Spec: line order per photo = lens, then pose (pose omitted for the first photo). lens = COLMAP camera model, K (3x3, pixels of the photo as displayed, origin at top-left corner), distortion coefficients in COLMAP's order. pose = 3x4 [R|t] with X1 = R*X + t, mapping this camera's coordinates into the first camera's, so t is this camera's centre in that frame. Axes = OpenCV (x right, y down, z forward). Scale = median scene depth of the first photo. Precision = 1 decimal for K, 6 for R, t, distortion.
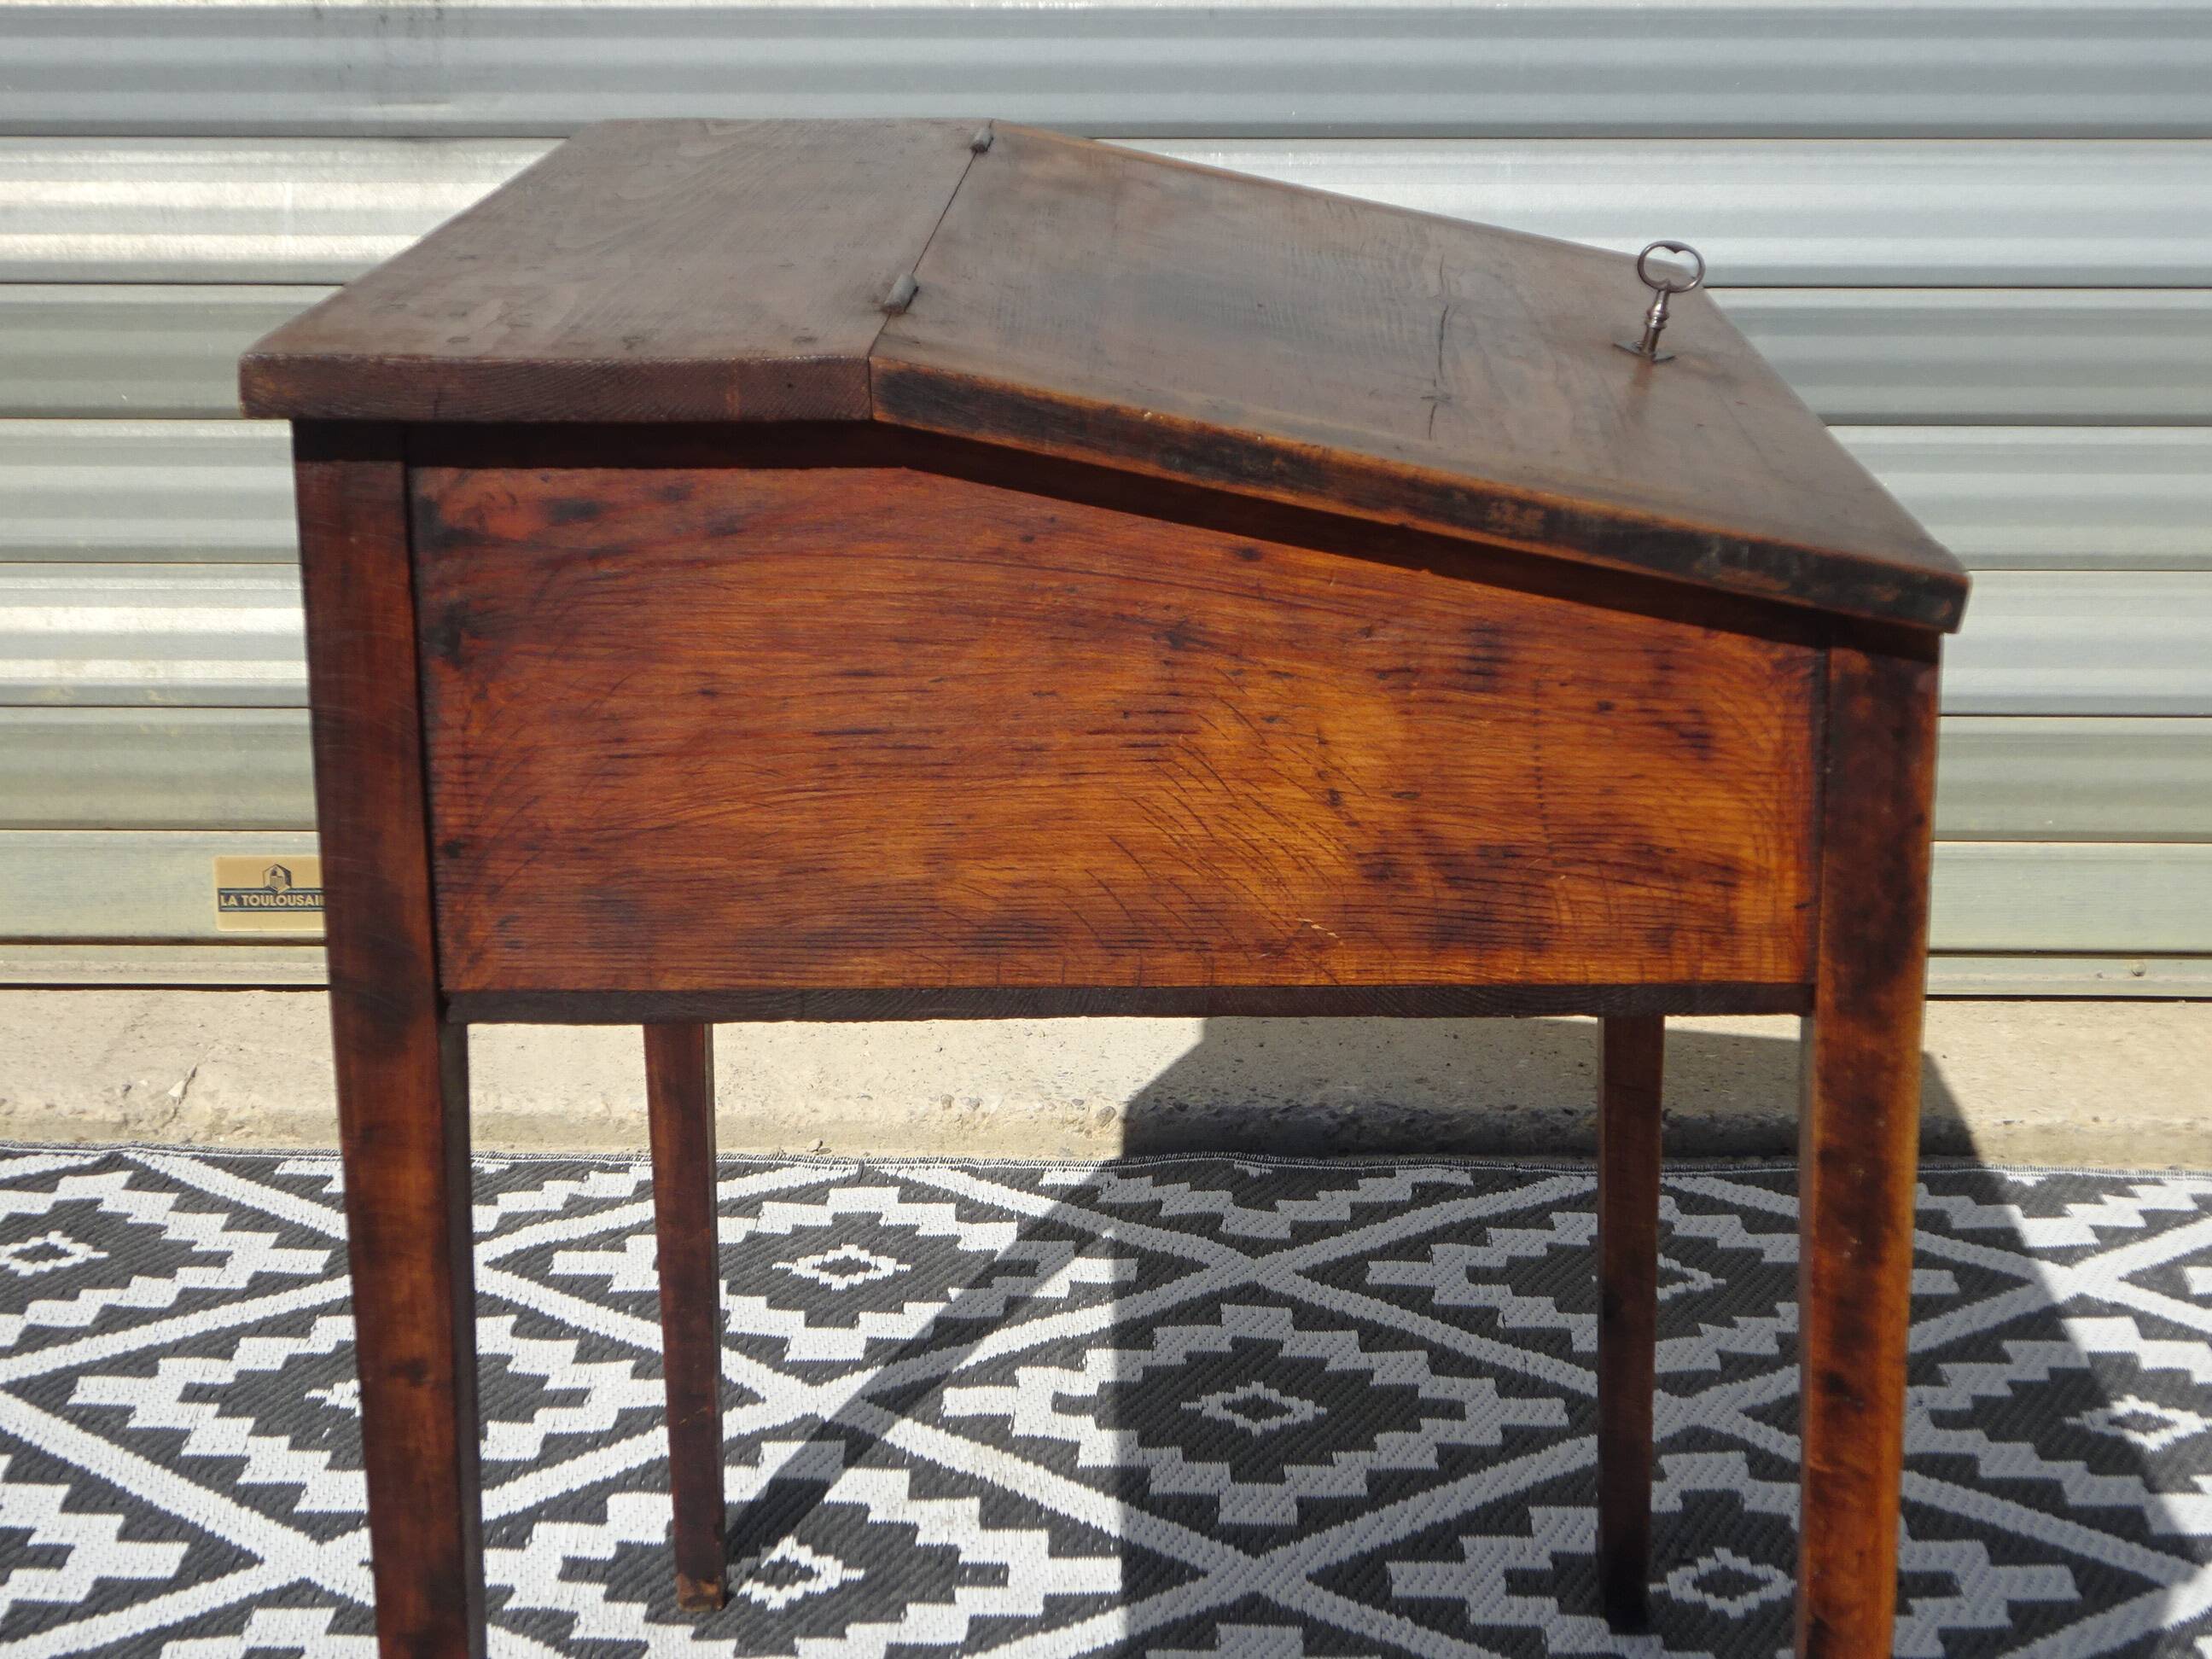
lens RADIAL K [[4193.9, 0, 1148.3], [0, 4193.9, 853.0], [0, 0, 1]] dist [0.008345, 0.000000]
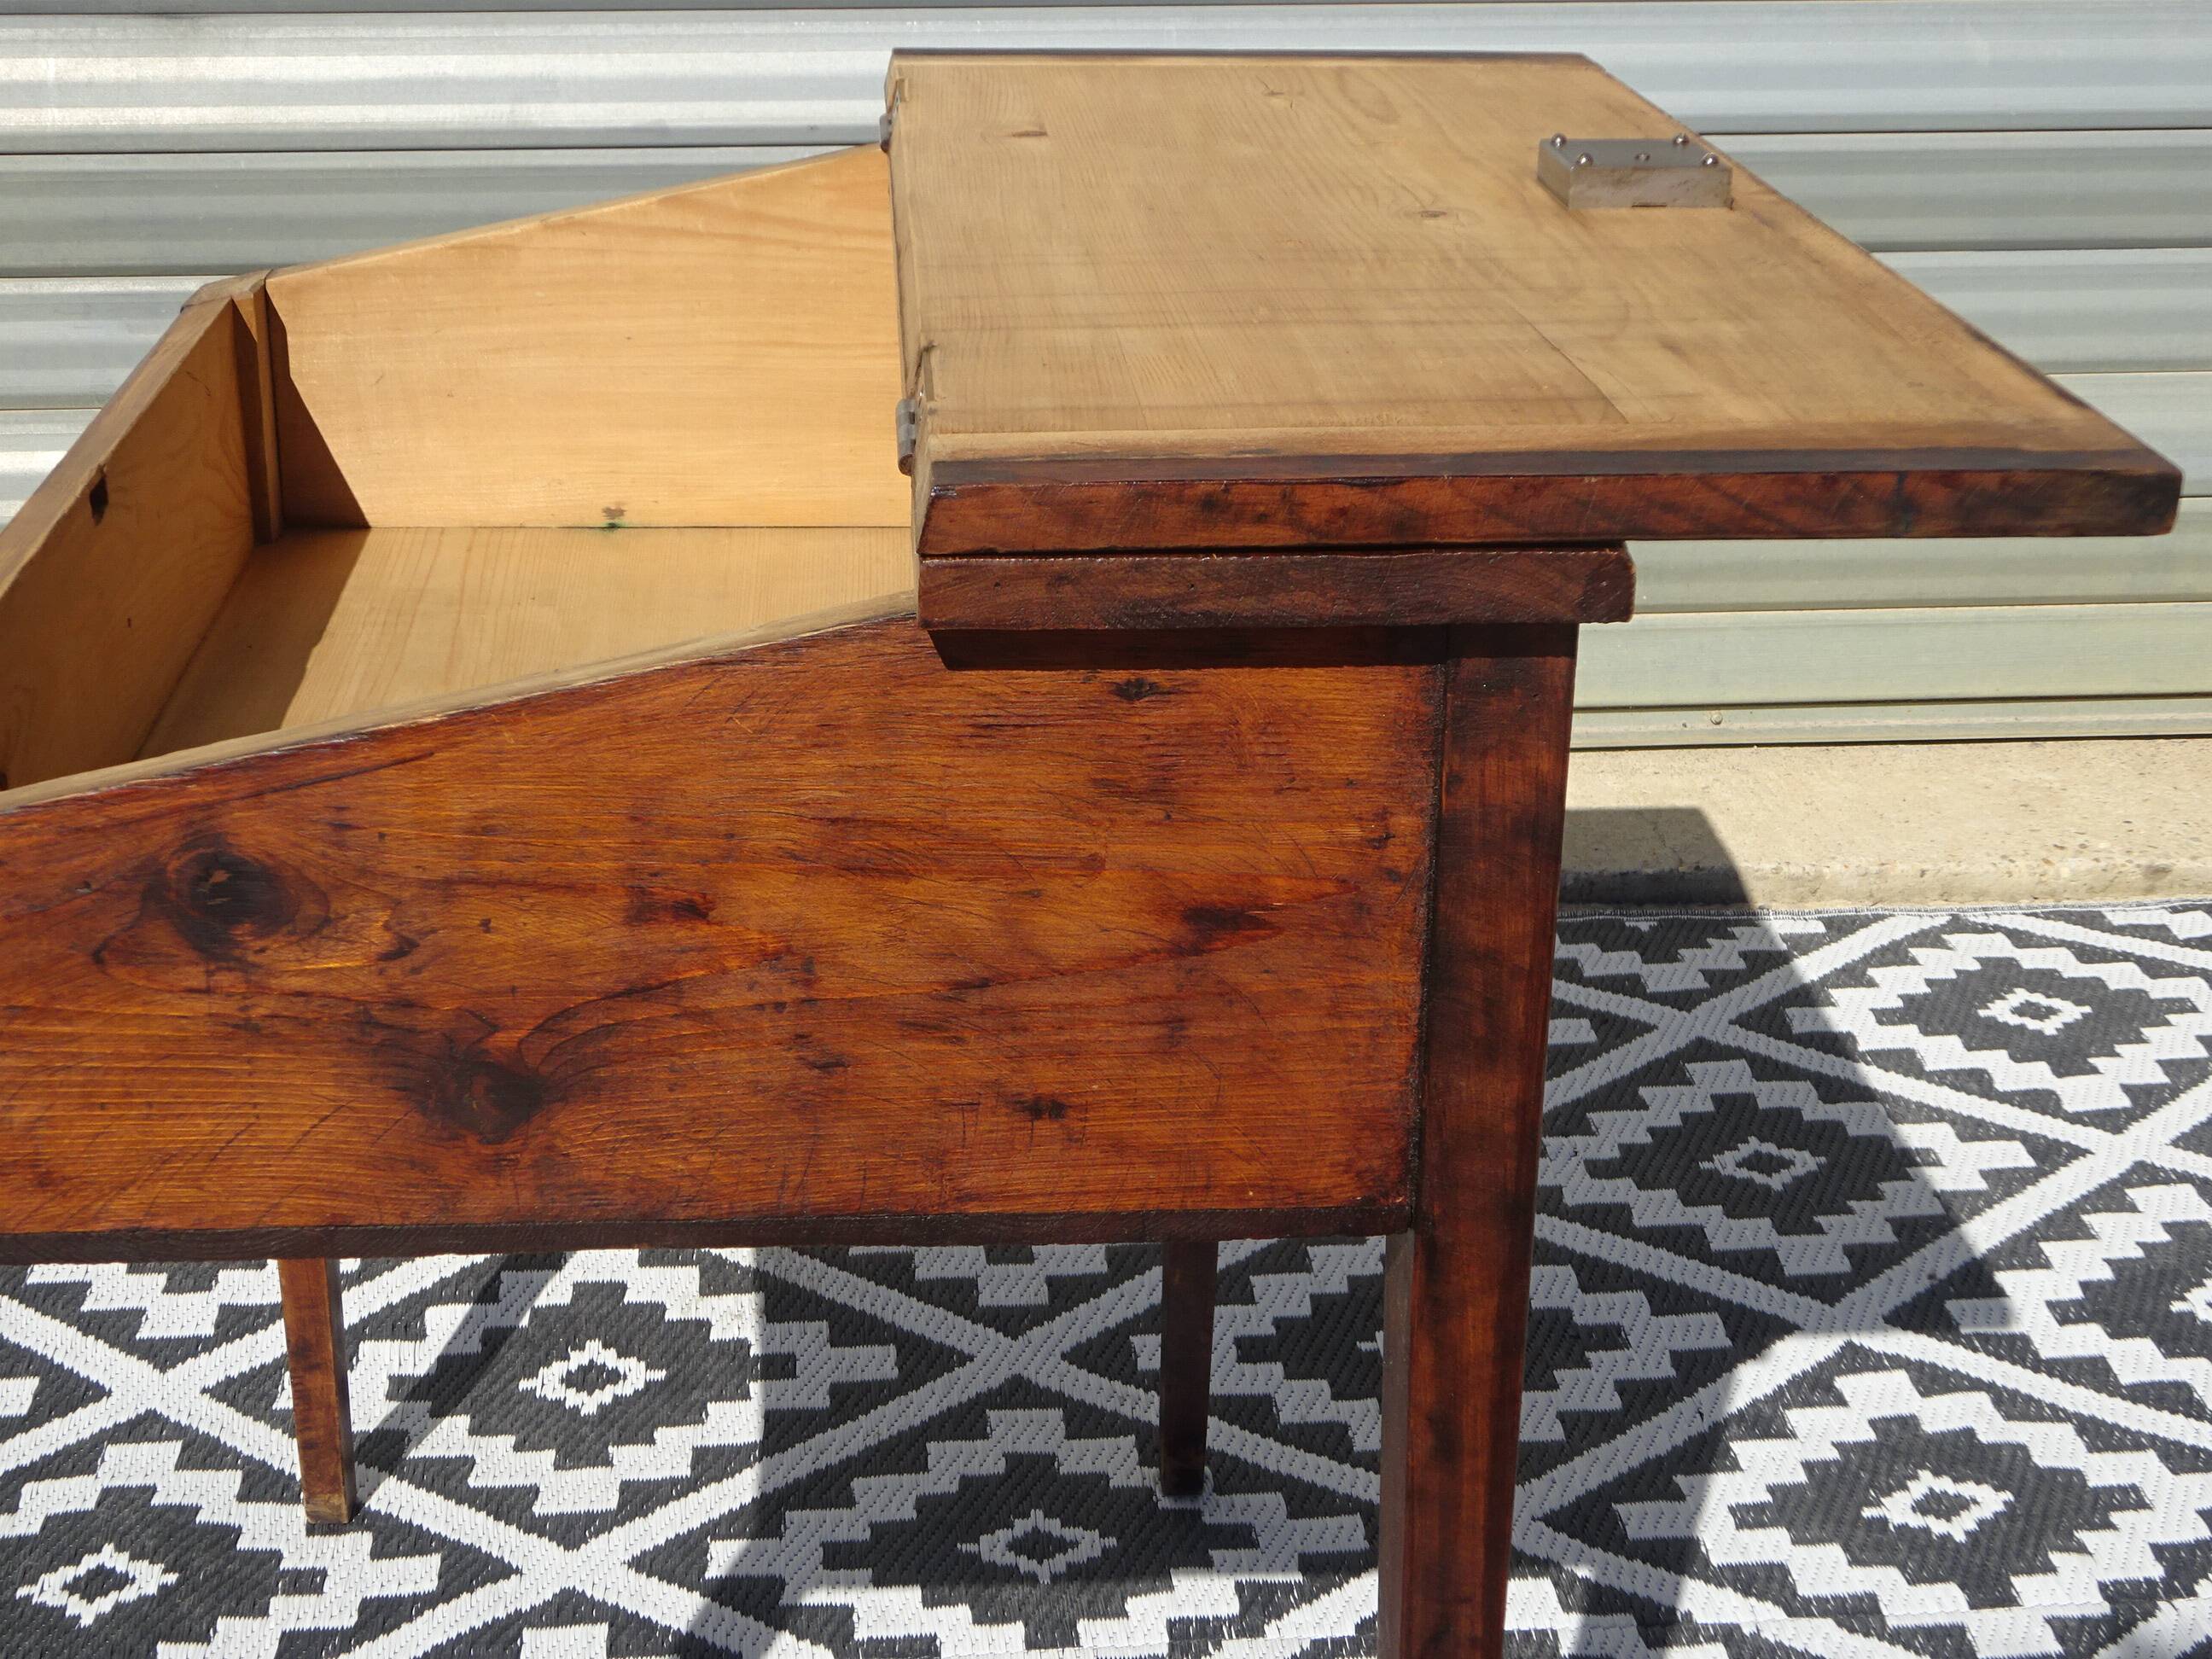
lens RADIAL K [[3196.7, 0, 1114.3], [0, 3196.7, 828.4], [0, 0, 1]] dist [0.029024, 0.000000]
pose [[0.994310, -0.036772, 0.099974, -0.025780], [0.023595, 0.991243, 0.129927, -0.071449], [-0.103876, -0.126829, 0.986471, 0.148575]]
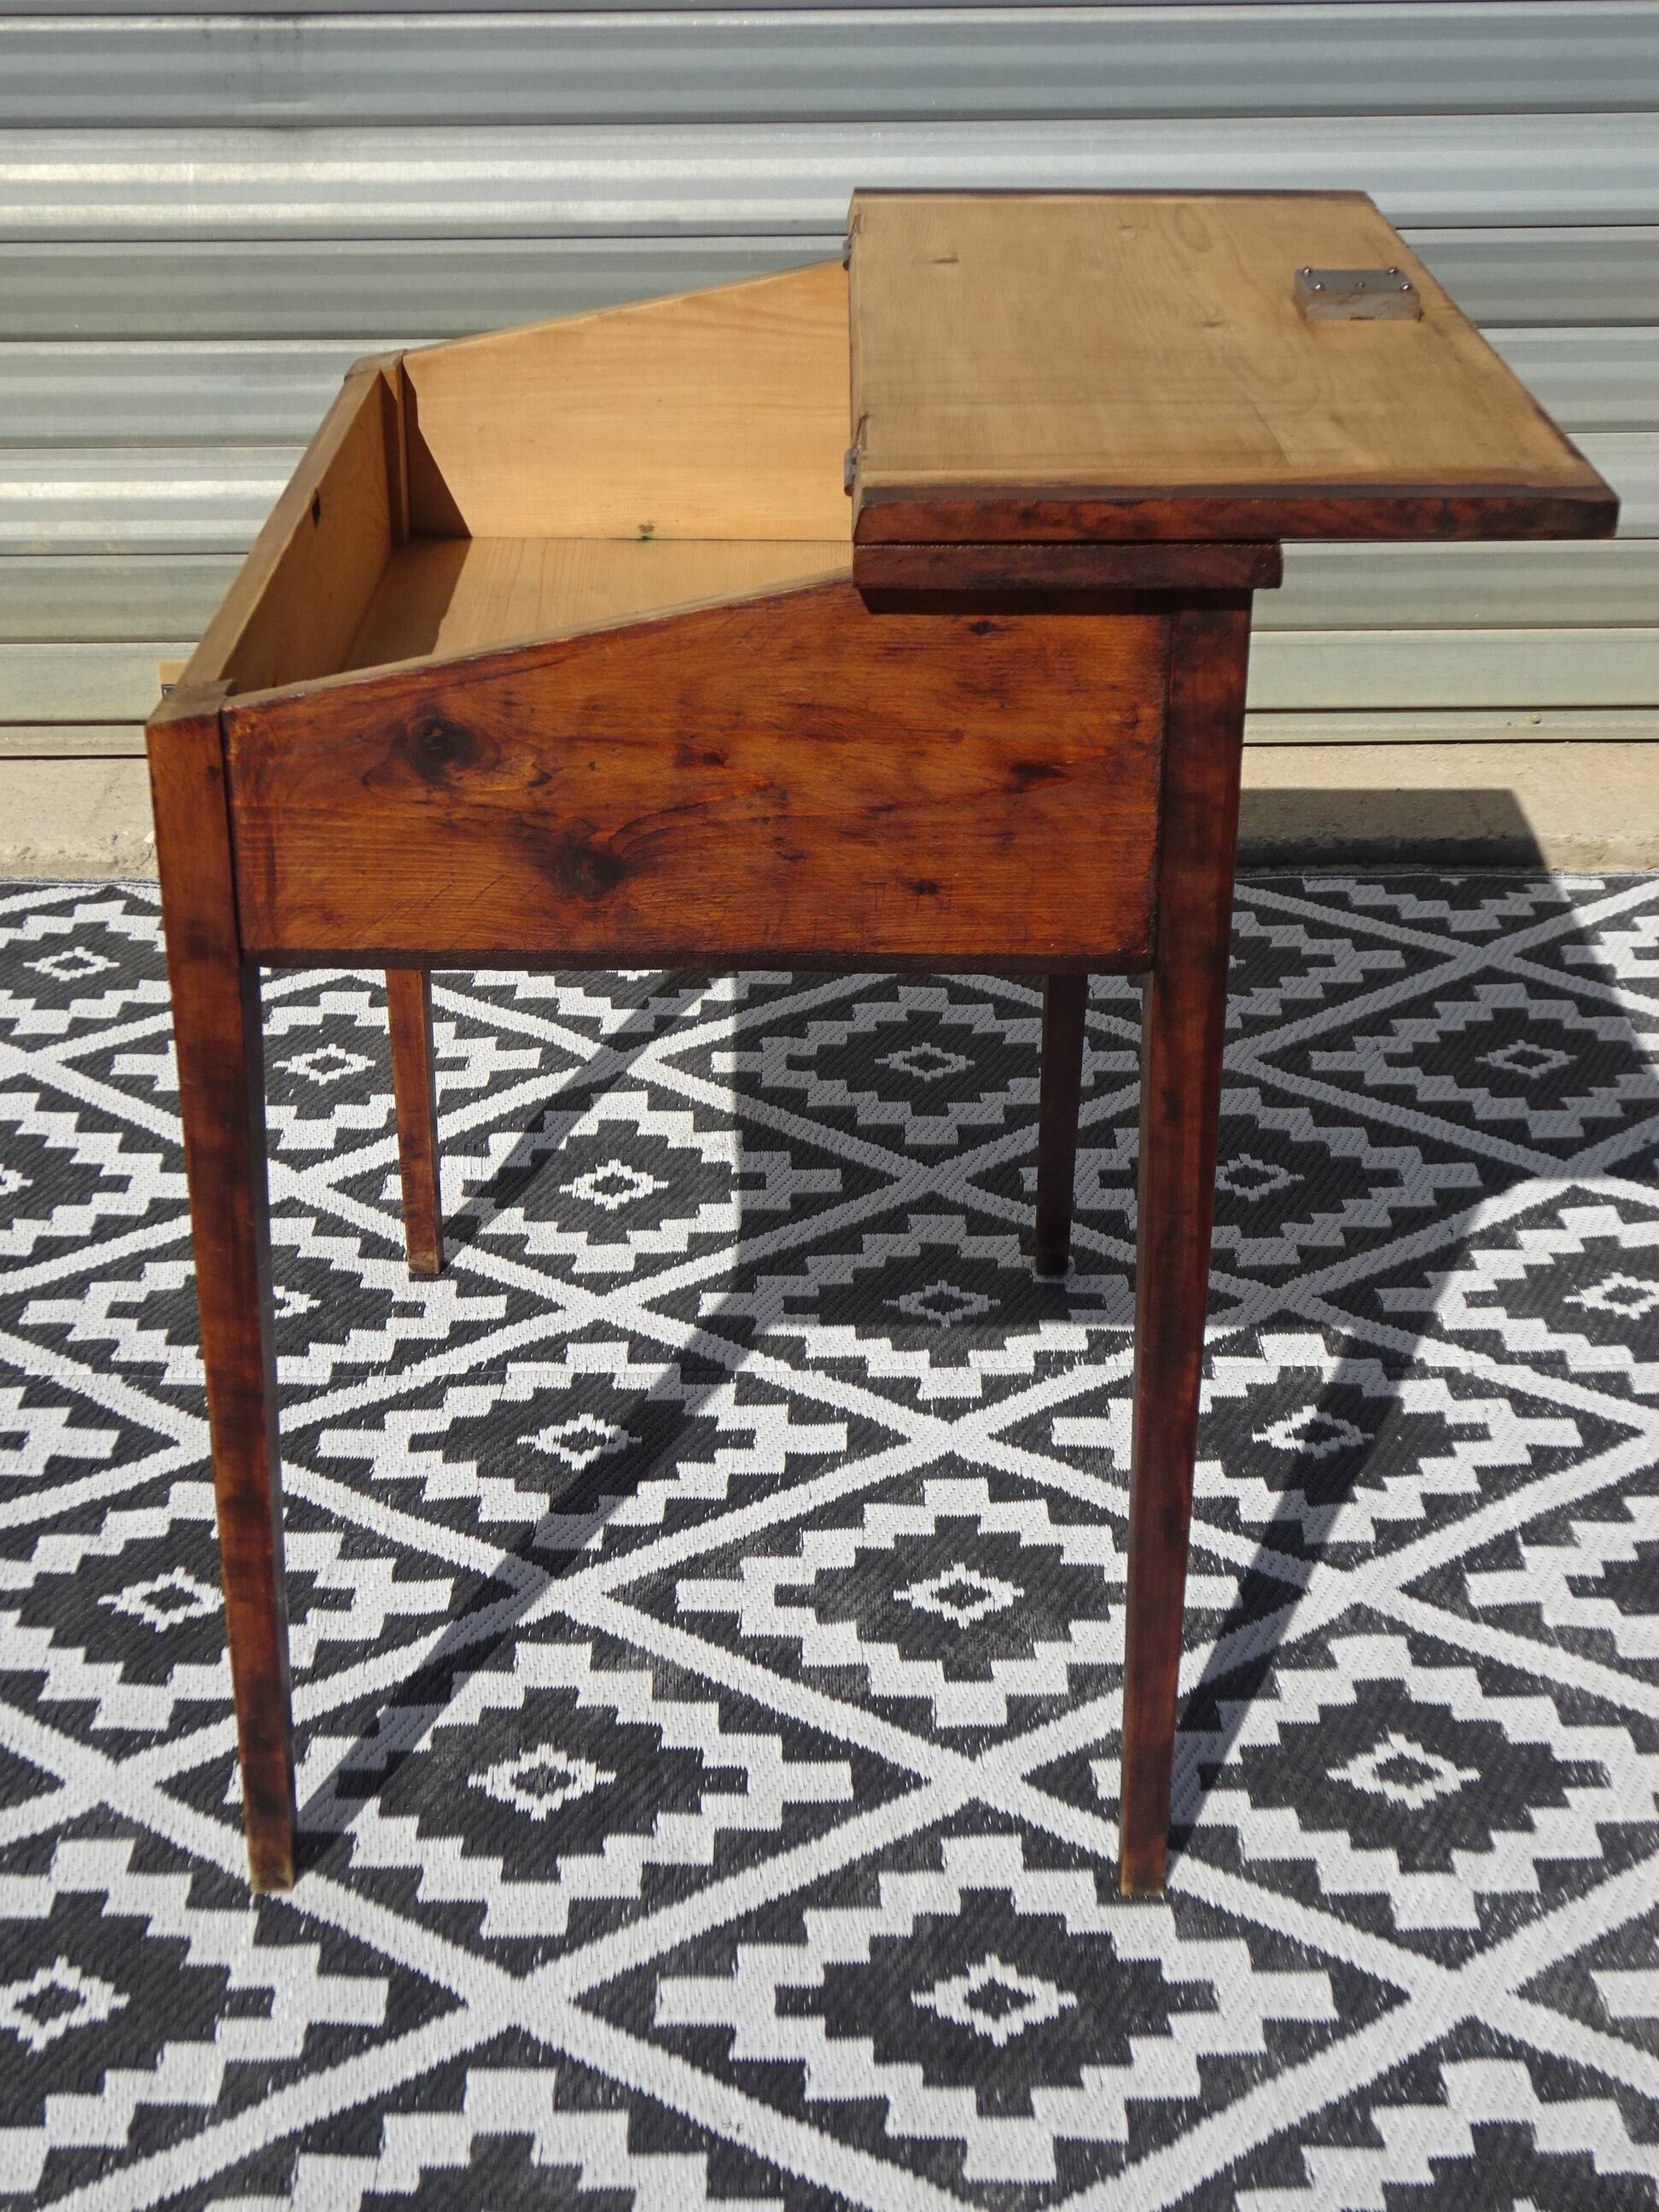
lens RADIAL K [[3404.6, 0, 849.5], [0, 3404.6, 1117.7], [0, 0, 1]] dist [0.016477, 0.000000]
pose [[0.999461, -0.020600, 0.025549, -0.030290], [0.015338, 0.981411, 0.191305, -0.072446], [-0.029015, -0.190810, 0.981198, -0.160851]]
